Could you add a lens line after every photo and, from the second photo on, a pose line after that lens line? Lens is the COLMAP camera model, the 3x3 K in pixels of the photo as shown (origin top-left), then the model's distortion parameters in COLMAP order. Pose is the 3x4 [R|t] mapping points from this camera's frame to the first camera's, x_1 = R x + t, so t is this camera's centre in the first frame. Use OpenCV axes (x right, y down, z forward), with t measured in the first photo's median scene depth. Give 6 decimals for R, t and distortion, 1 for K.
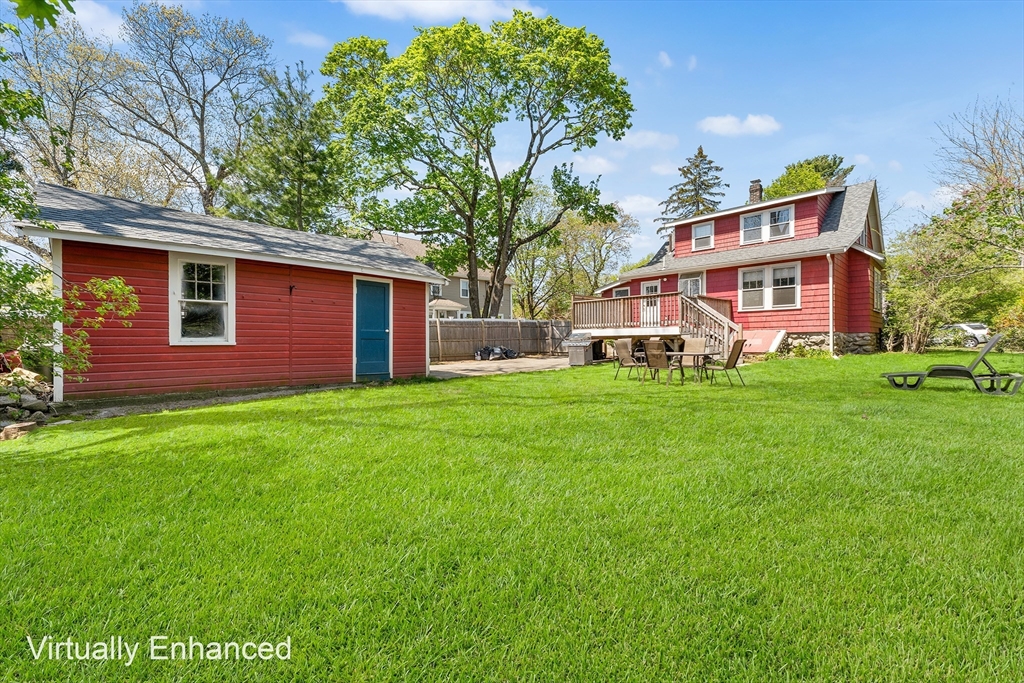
lens RADIAL K [[423.5, 0, 511.9], [0, 423.5, 349.4], [0, 0, 1]] dist [-0.000370, 0.000095]
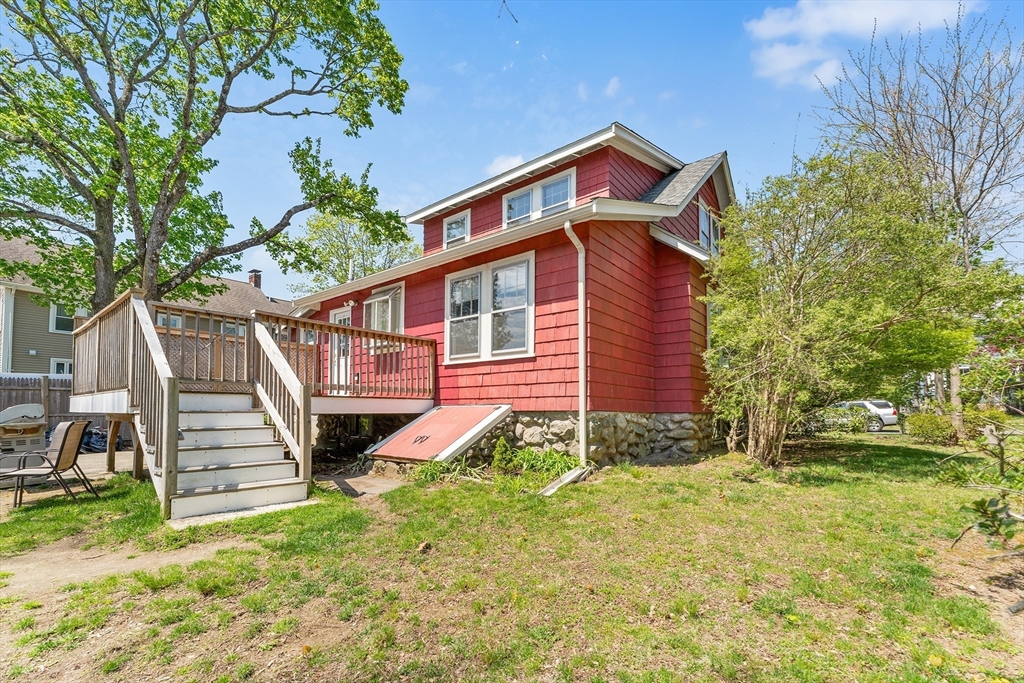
lens RADIAL K [[423.5, 0, 526.2], [0, 423.5, 400.6], [0, 0, 1]] dist [-0.000370, 0.000095]
pose [[0.990667, 0.015378, 0.135435, 0.586499], [-0.009330, 0.998935, -0.045178, -0.029972], [-0.135985, 0.043493, 0.989756, 0.540516]]
